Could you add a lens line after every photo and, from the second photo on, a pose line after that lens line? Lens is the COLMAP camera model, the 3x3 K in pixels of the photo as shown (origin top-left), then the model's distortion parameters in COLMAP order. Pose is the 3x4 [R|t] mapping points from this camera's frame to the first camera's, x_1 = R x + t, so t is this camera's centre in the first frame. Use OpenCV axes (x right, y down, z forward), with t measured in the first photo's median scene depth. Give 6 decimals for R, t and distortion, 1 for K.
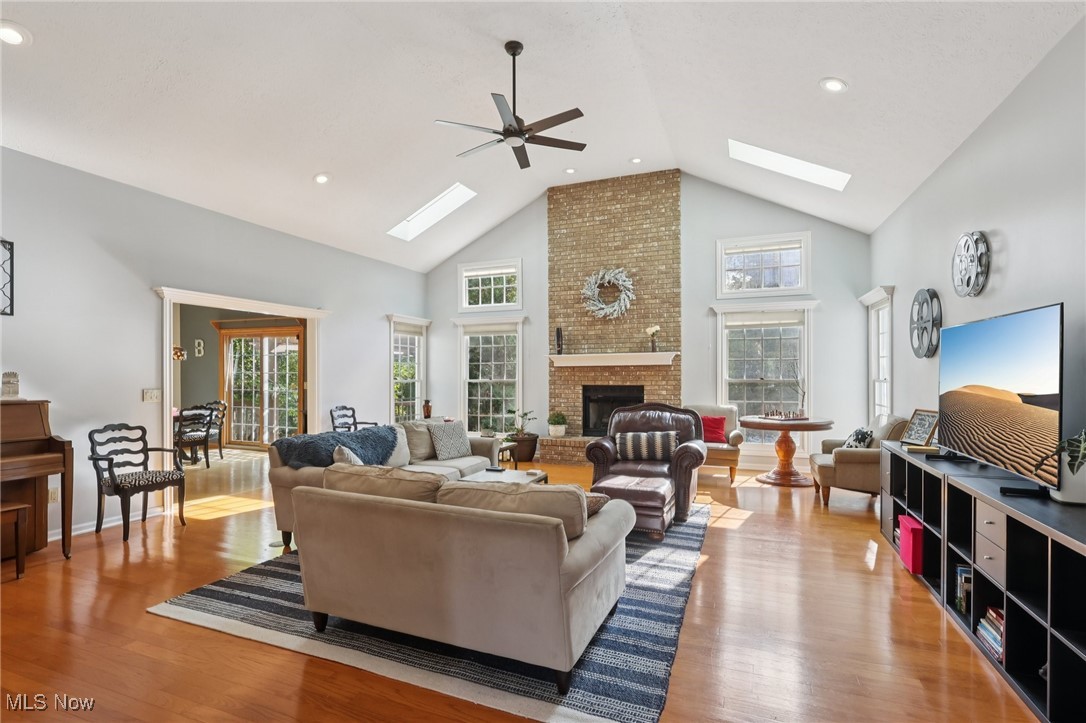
lens RADIAL K [[525.5, 0, 538.7], [0, 525.5, 364.9], [0, 0, 1]] dist [-0.000075, 0.000658]
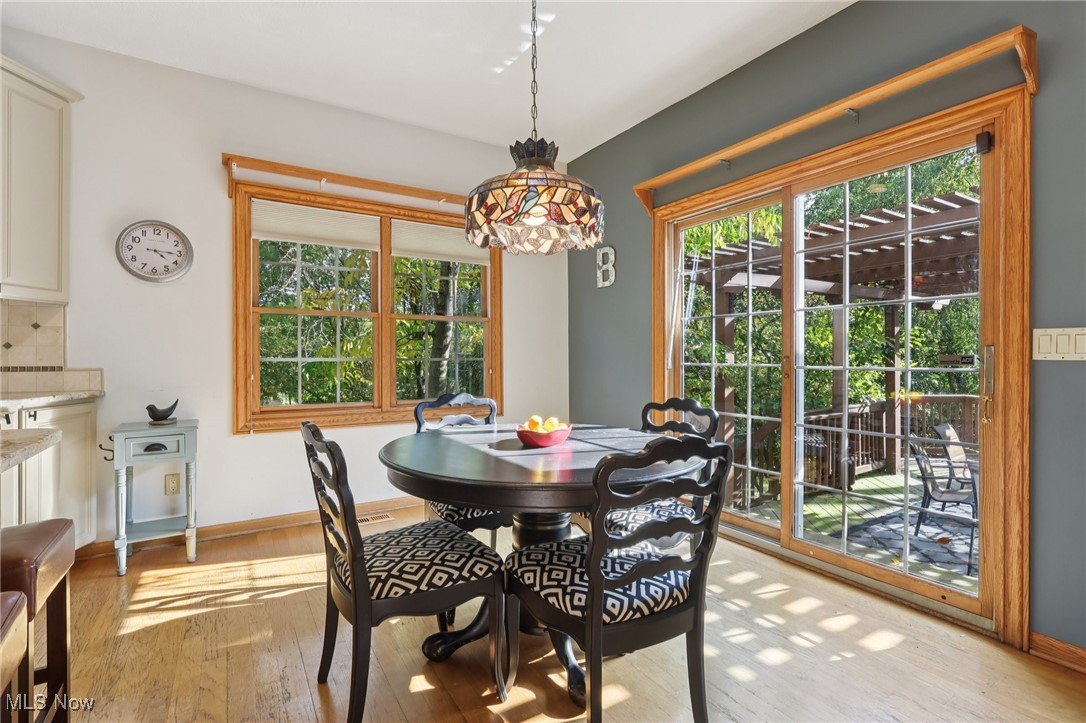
lens RADIAL K [[512.7, 0, 535.4], [0, 512.7, 359.6], [0, 0, 1]] dist [-0.008018, 0.002528]
pose [[0.795317, 0.004604, -0.606177, -0.535491], [0.001656, 0.999951, 0.009767, 0.047643], [0.606192, -0.008772, 0.795270, 0.774556]]
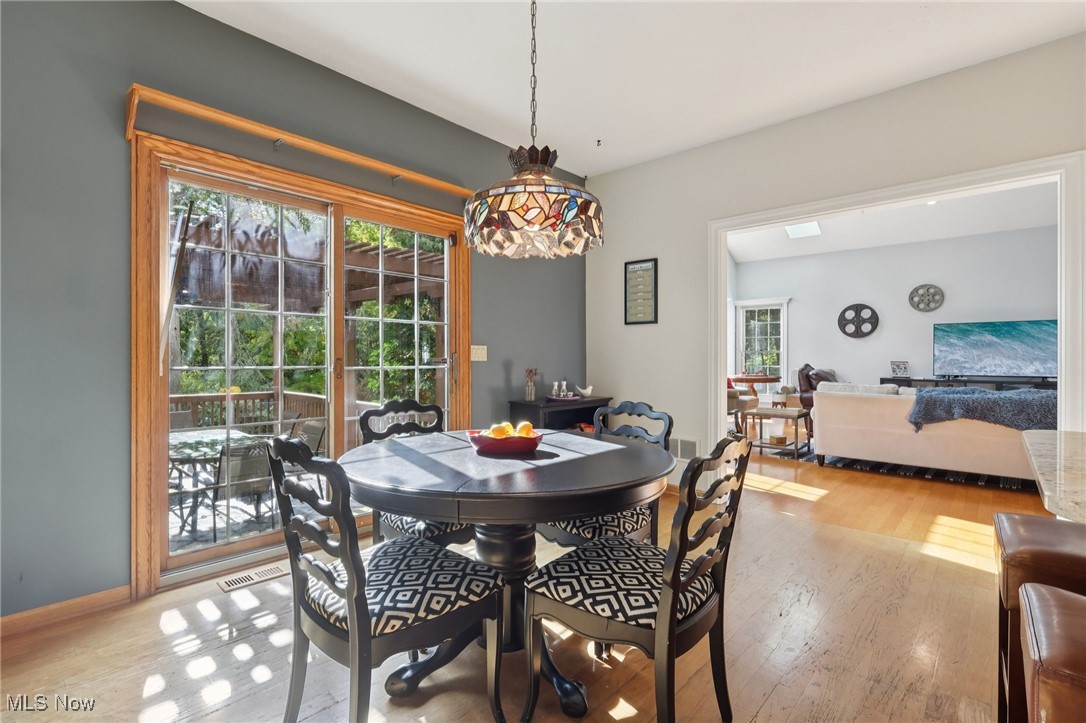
lens RADIAL K [[512.7, 0, 542.3], [0, 512.7, 355.8], [0, 0, 1]] dist [-0.008018, 0.002528]
pose [[0.346489, 0.005299, 0.938039, -0.918154], [-0.014829, 0.999890, -0.000171, 0.044909], [-0.937937, -0.013850, 0.346530, 0.879192]]
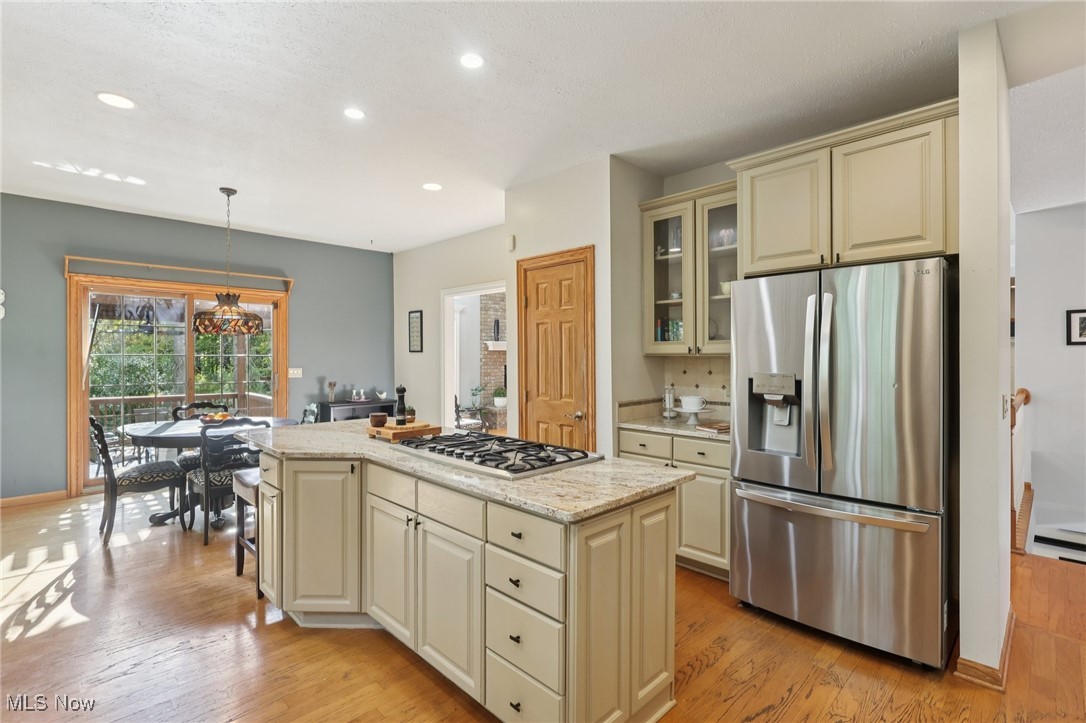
lens RADIAL K [[512.7, 0, 543.8], [0, 512.7, 355.2], [0, 0, 1]] dist [-0.008018, 0.002528]
pose [[0.393627, 0.002276, 0.919267, -1.062620], [-0.013526, 0.999903, 0.003316, 0.007938], [-0.919171, -0.013740, 0.393620, 0.438479]]
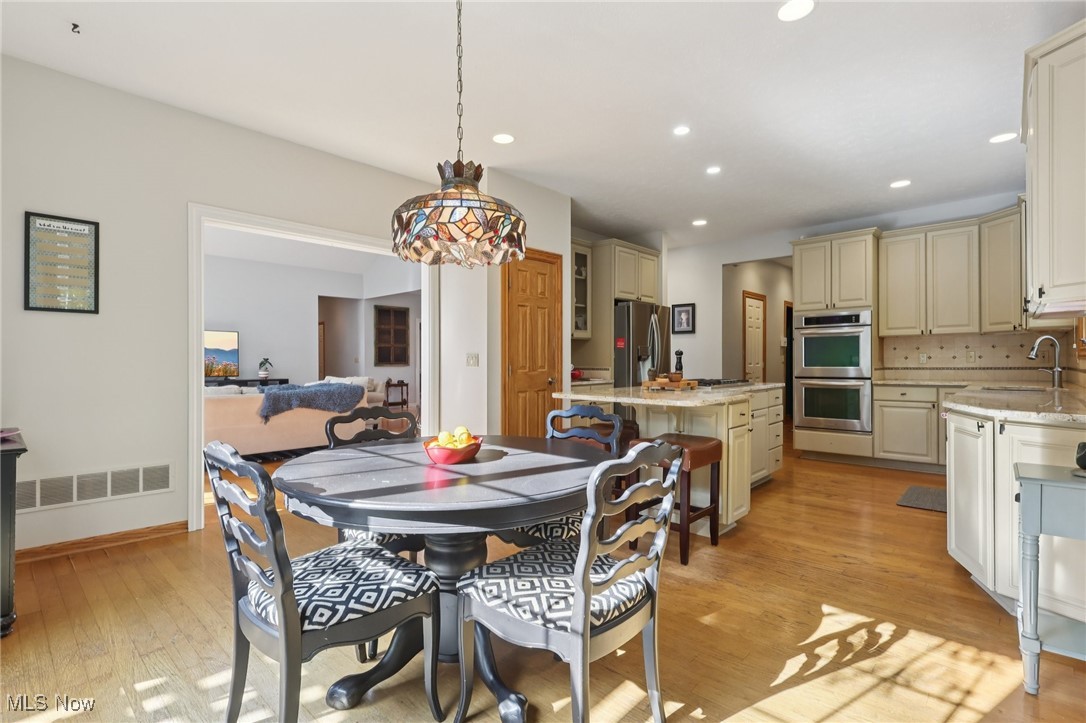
lens RADIAL K [[512.7, 0, 548.2], [0, 512.7, 363.7], [0, 0, 1]] dist [-0.008018, 0.002528]
pose [[-0.937529, 0.002261, 0.347899, -0.820650], [0.000067, 0.999980, -0.006319, 0.048763], [-0.347907, -0.005901, -0.937511, 1.197817]]
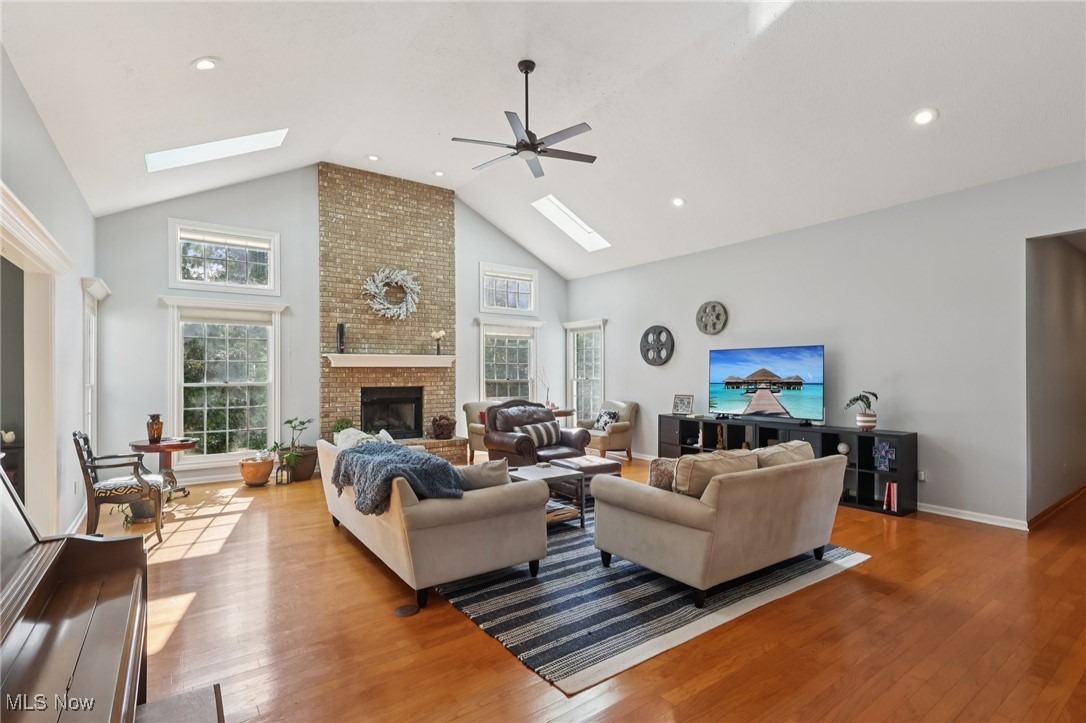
lens RADIAL K [[512.7, 0, 545.7], [0, 512.7, 366.0], [0, 0, 1]] dist [-0.008018, 0.002528]
pose [[0.529836, 0.014291, 0.847979, -0.533793], [-0.013108, 0.999877, -0.008660, 0.004431], [-0.847999, -0.006527, 0.529958, 0.251306]]
